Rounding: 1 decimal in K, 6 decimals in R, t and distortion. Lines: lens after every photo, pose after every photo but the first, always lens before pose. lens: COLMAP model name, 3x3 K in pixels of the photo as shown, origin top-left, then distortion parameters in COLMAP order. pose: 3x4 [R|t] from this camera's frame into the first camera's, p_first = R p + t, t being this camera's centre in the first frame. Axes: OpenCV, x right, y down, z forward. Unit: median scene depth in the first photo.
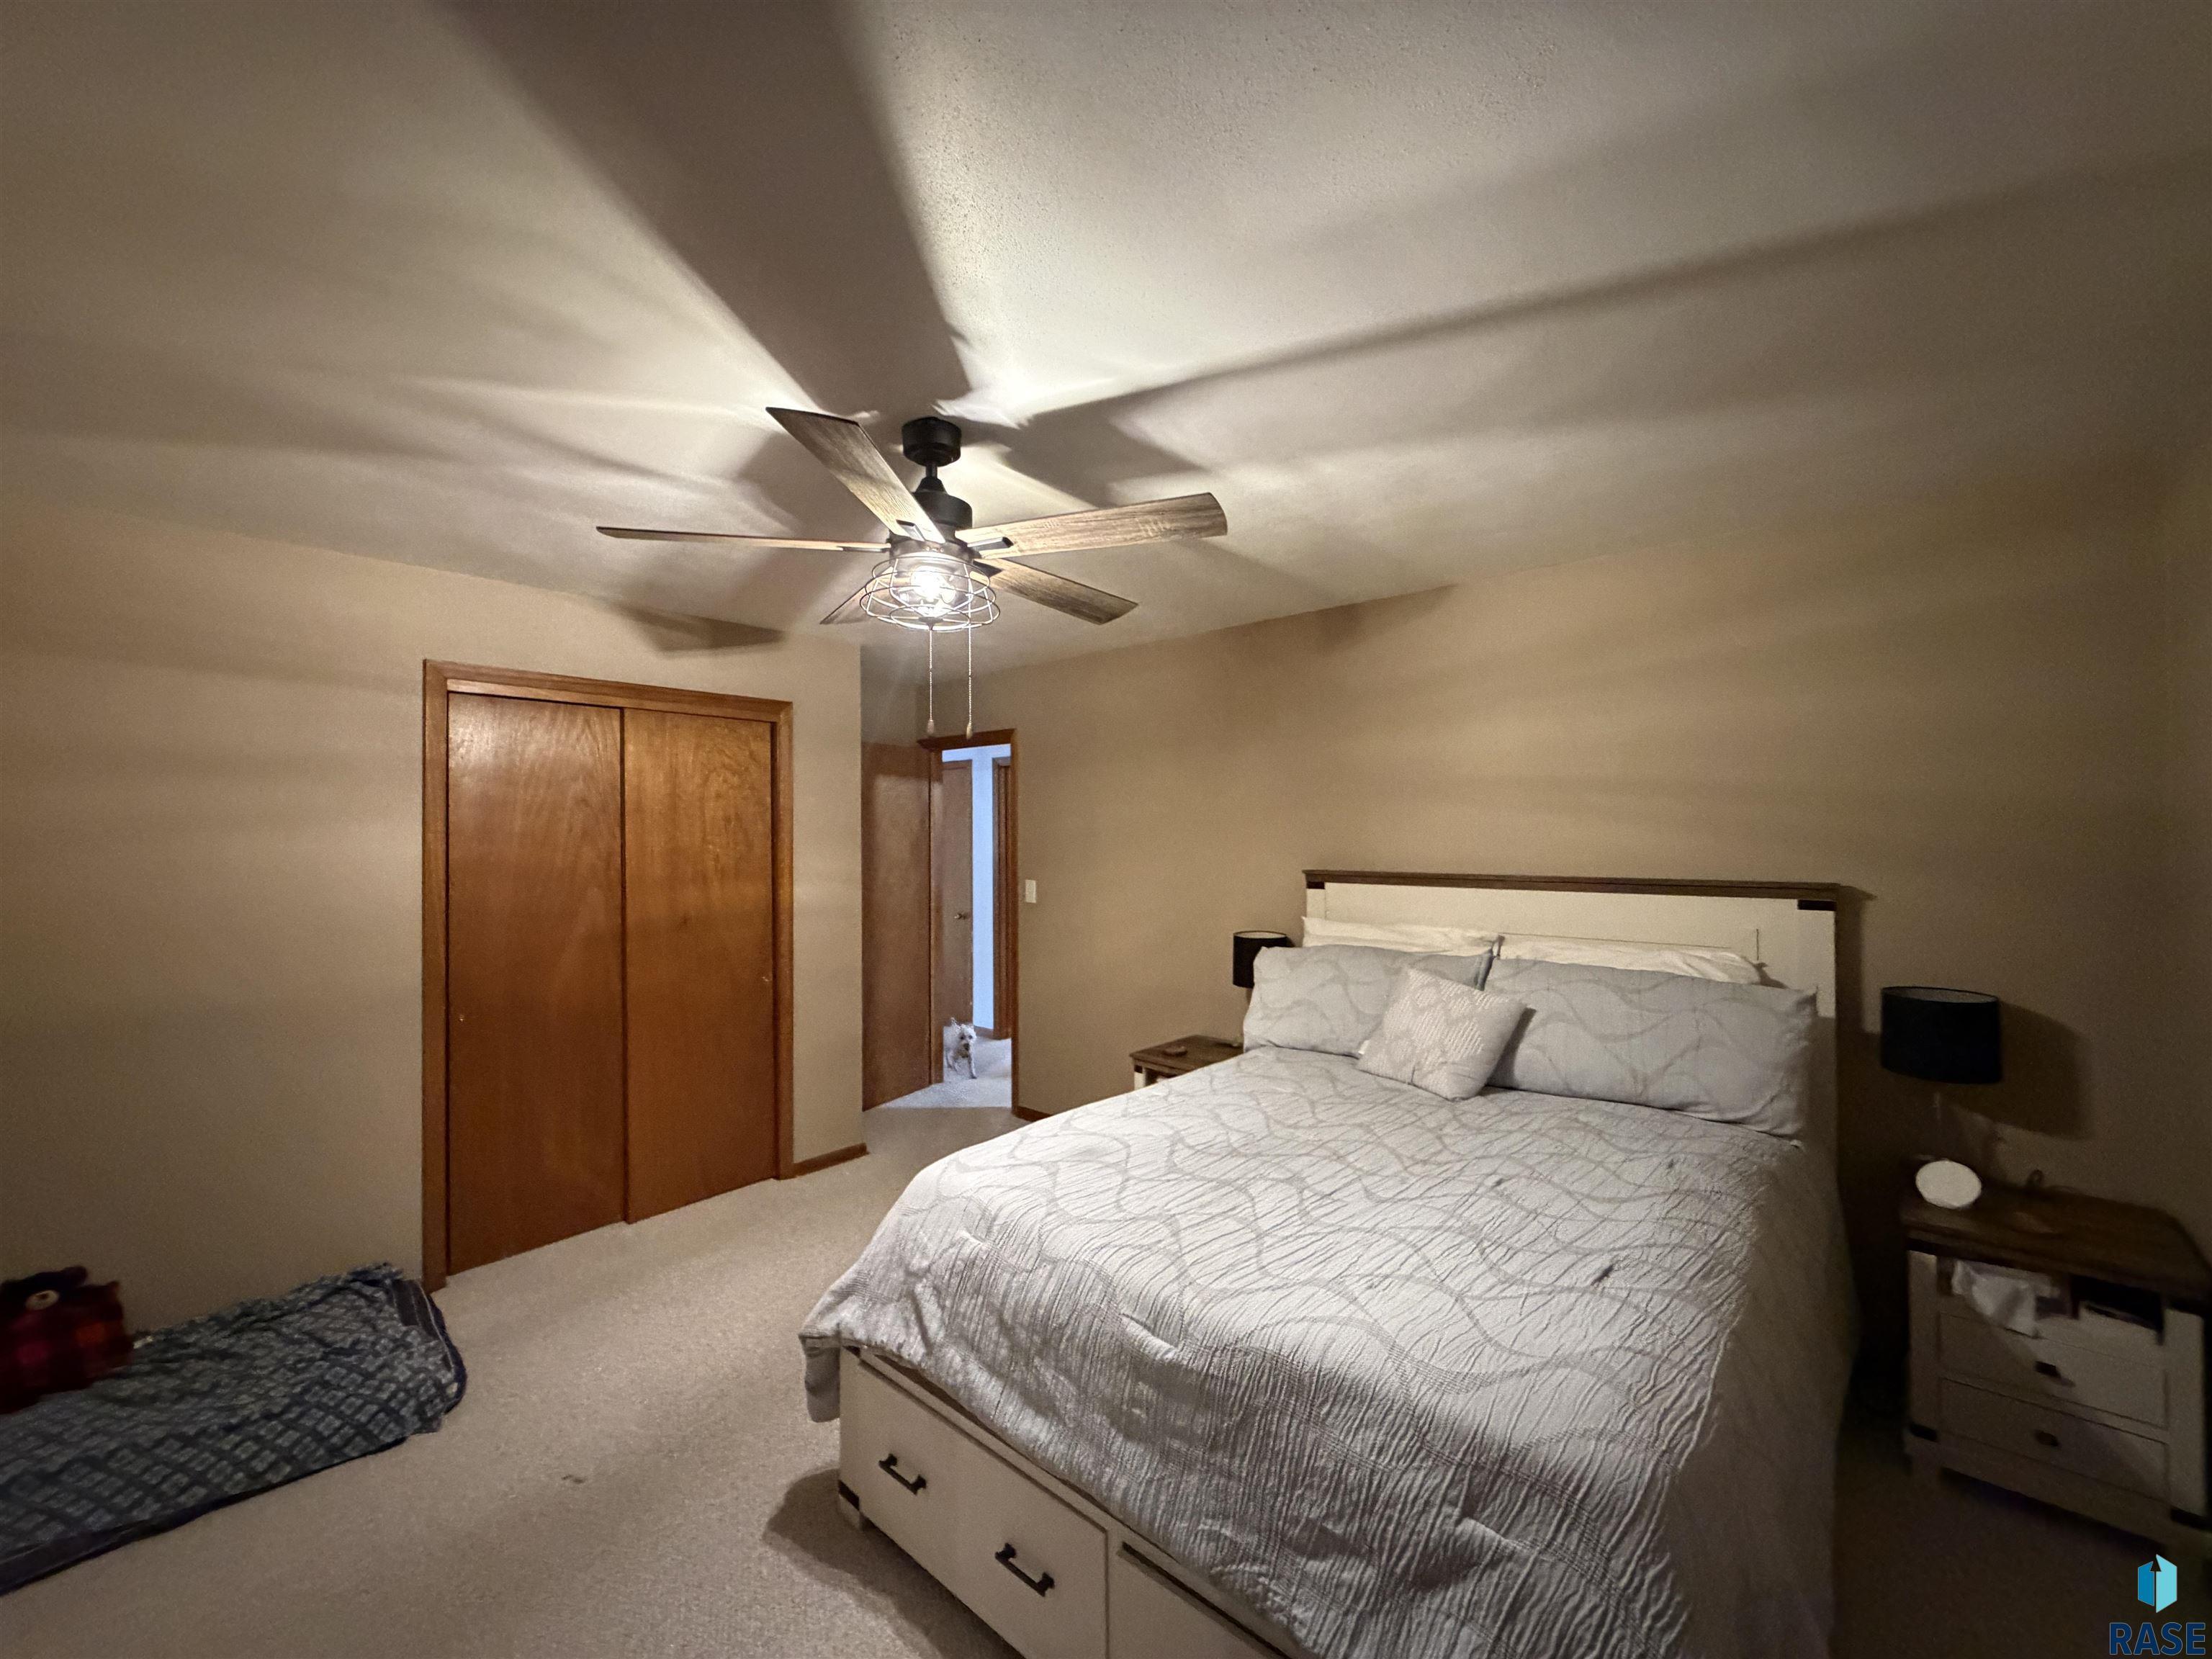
lens RADIAL K [[884.9, 0, 1097.7], [0, 884.9, 831.7], [0, 0, 1]] dist [0.002134, -0.000078]
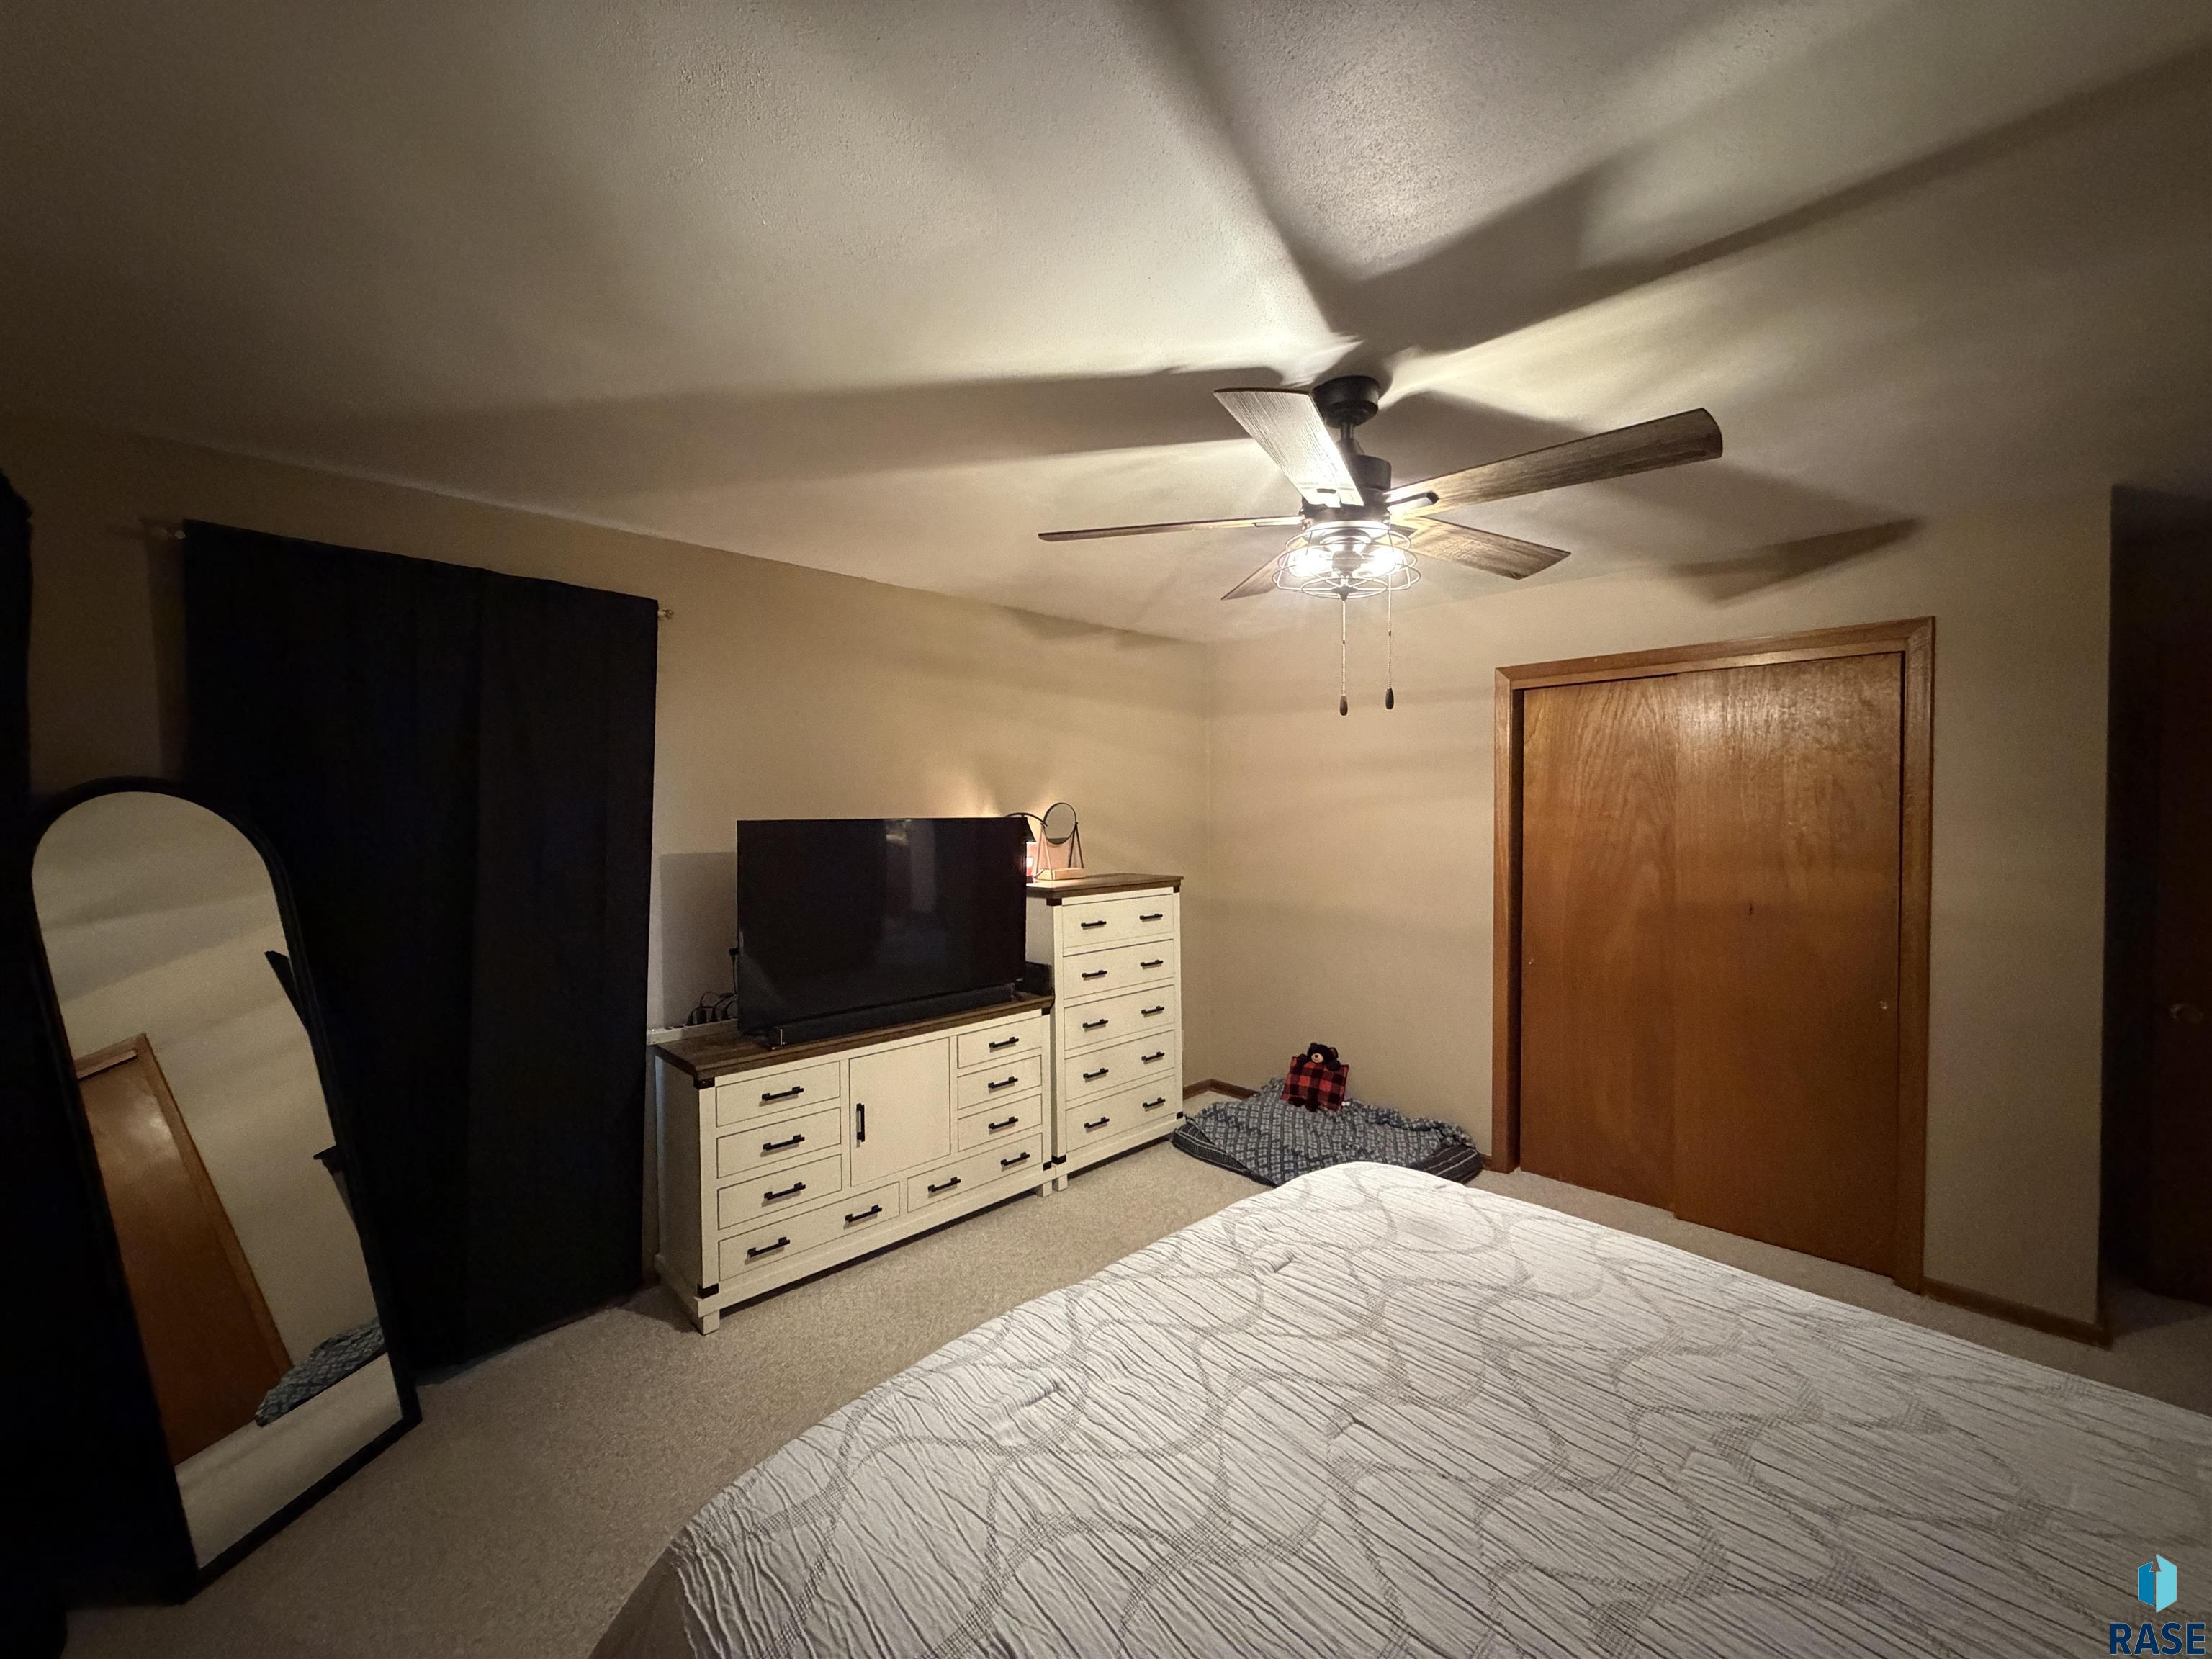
lens RADIAL K [[884.9, 0, 1097.7], [0, 884.9, 831.7], [0, 0, 1]] dist [0.002134, -0.000078]
pose [[-0.087980, 0.028287, -0.995721, 0.737862], [0.008006, 0.999585, 0.027690, -0.004857], [0.996090, -0.005535, -0.088170, 0.753282]]
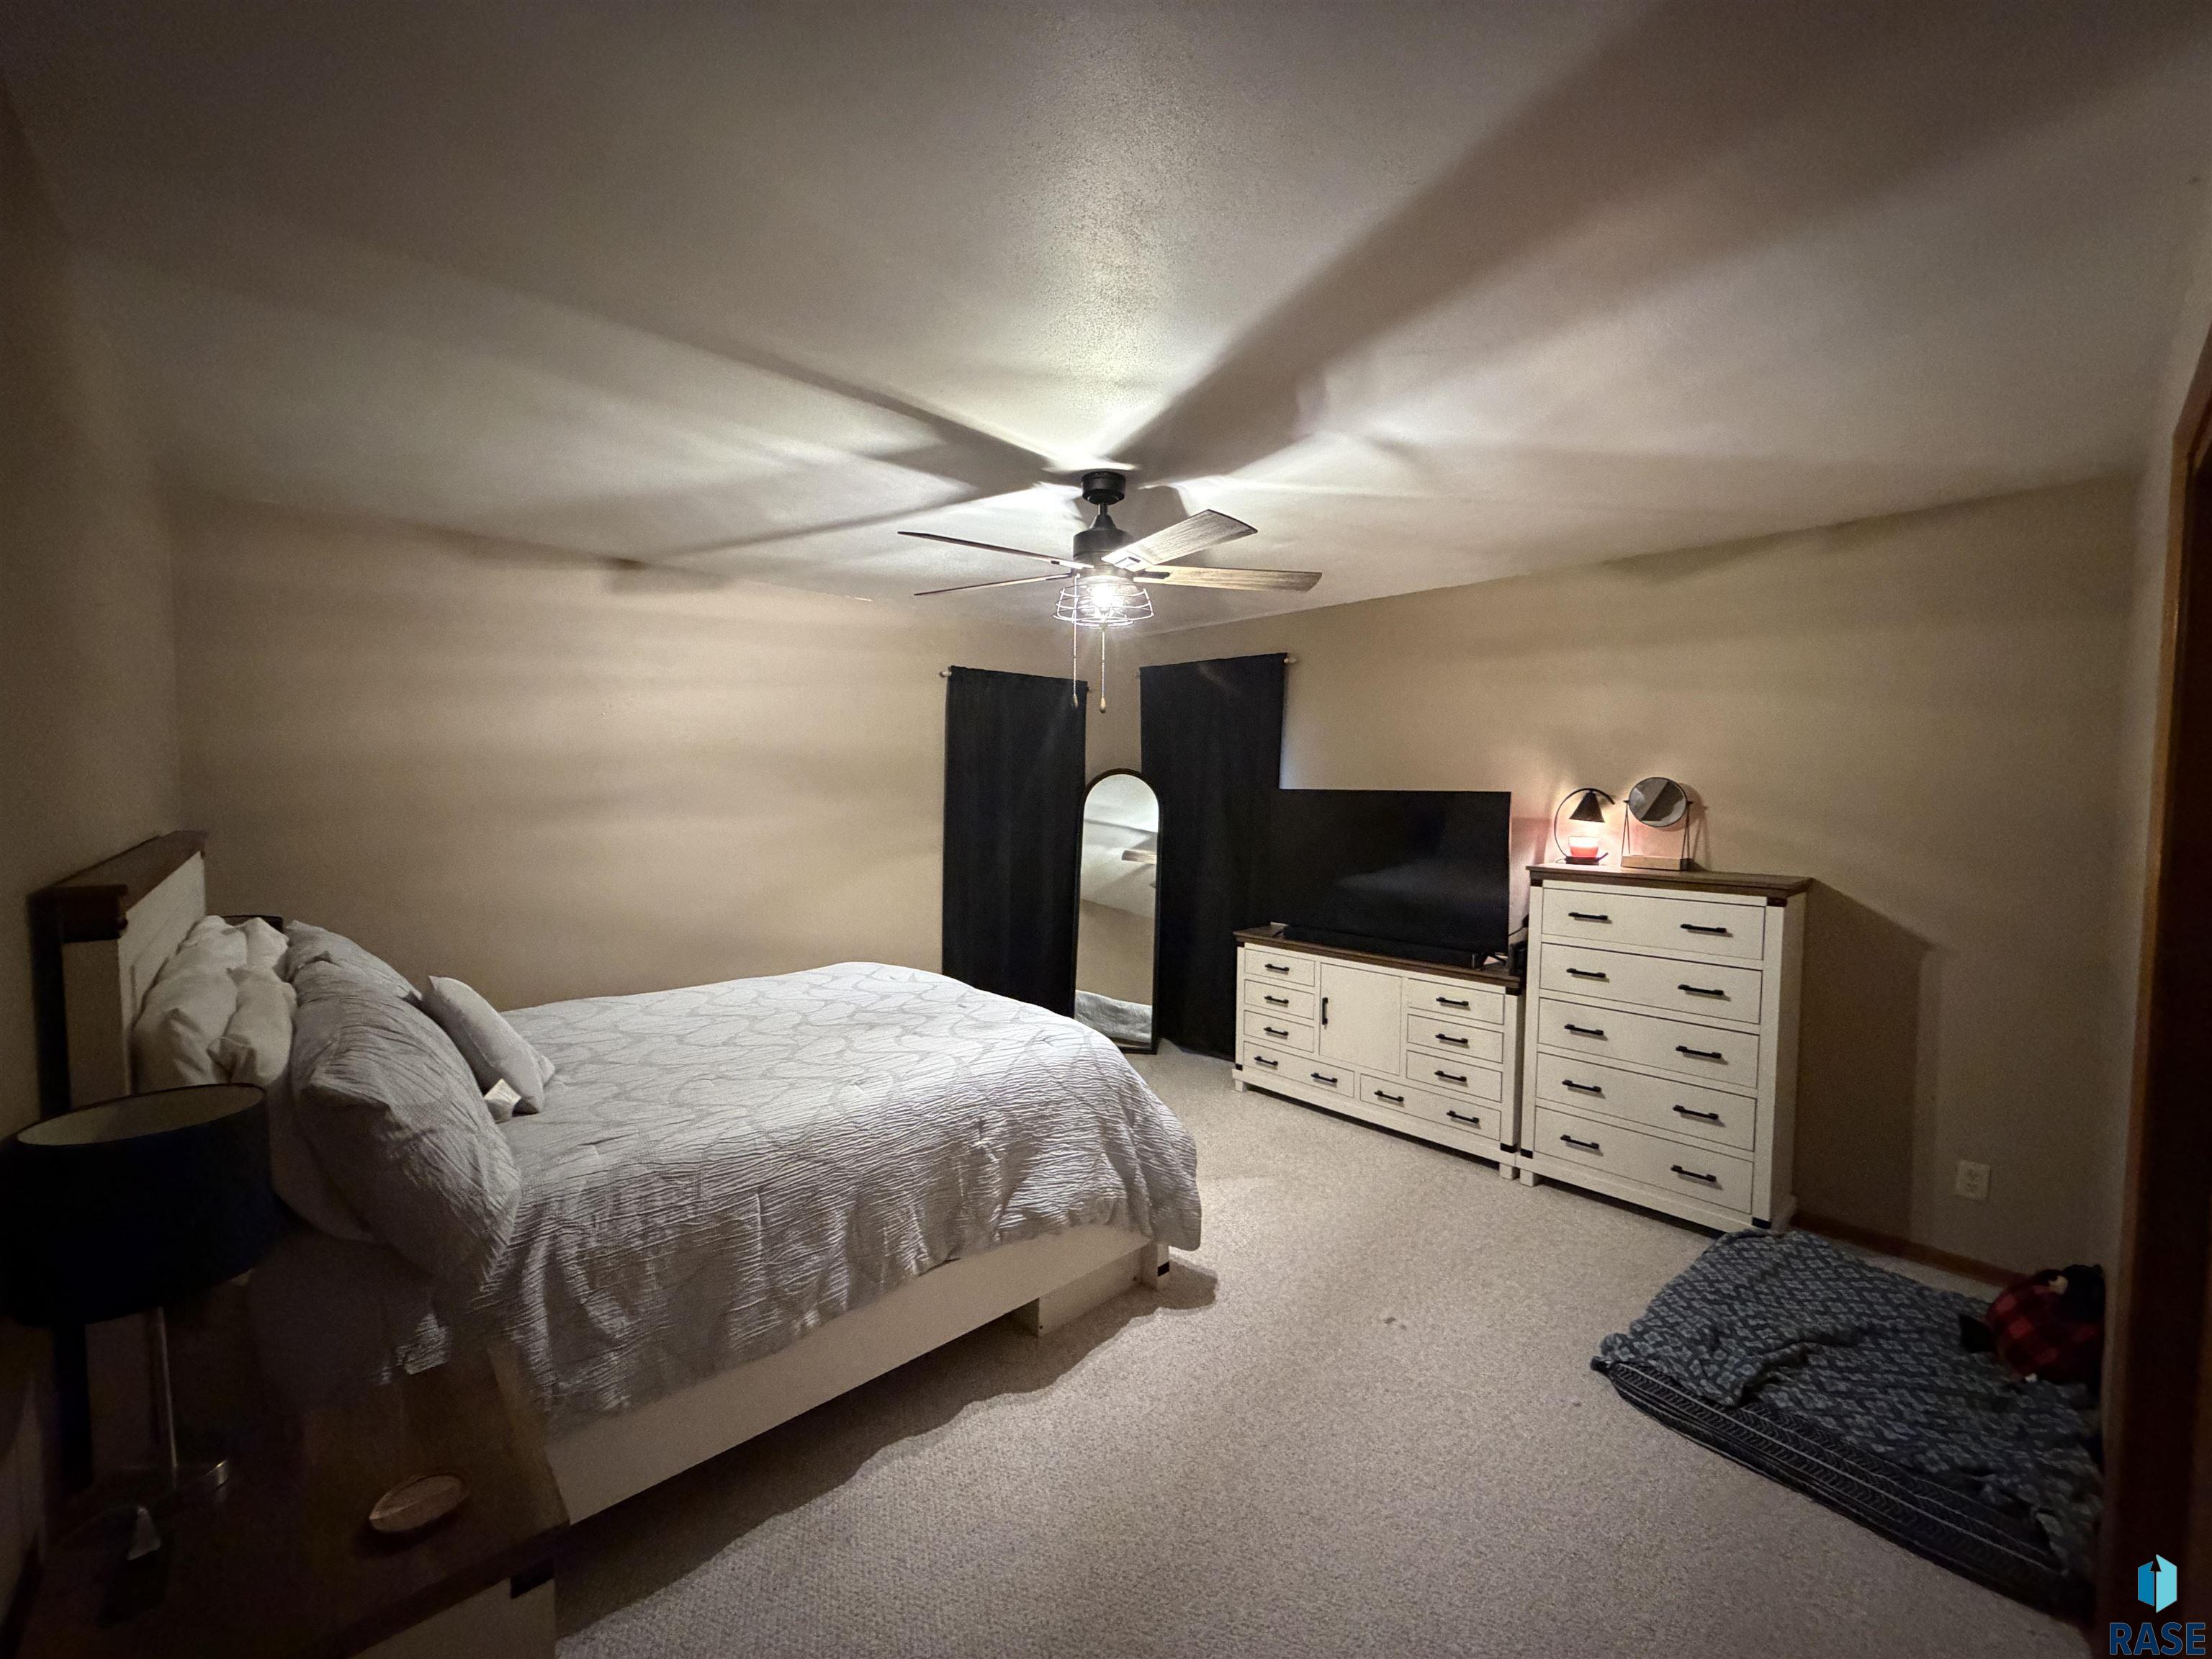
lens RADIAL K [[884.9, 0, 1097.7], [0, 884.9, 831.7], [0, 0, 1]] dist [0.002134, -0.000078]
pose [[-0.994176, -0.008127, 0.107462, -0.300797], [-0.002375, 0.998563, 0.053542, 0.000315], [-0.107742, 0.052975, -0.992766, 2.161719]]
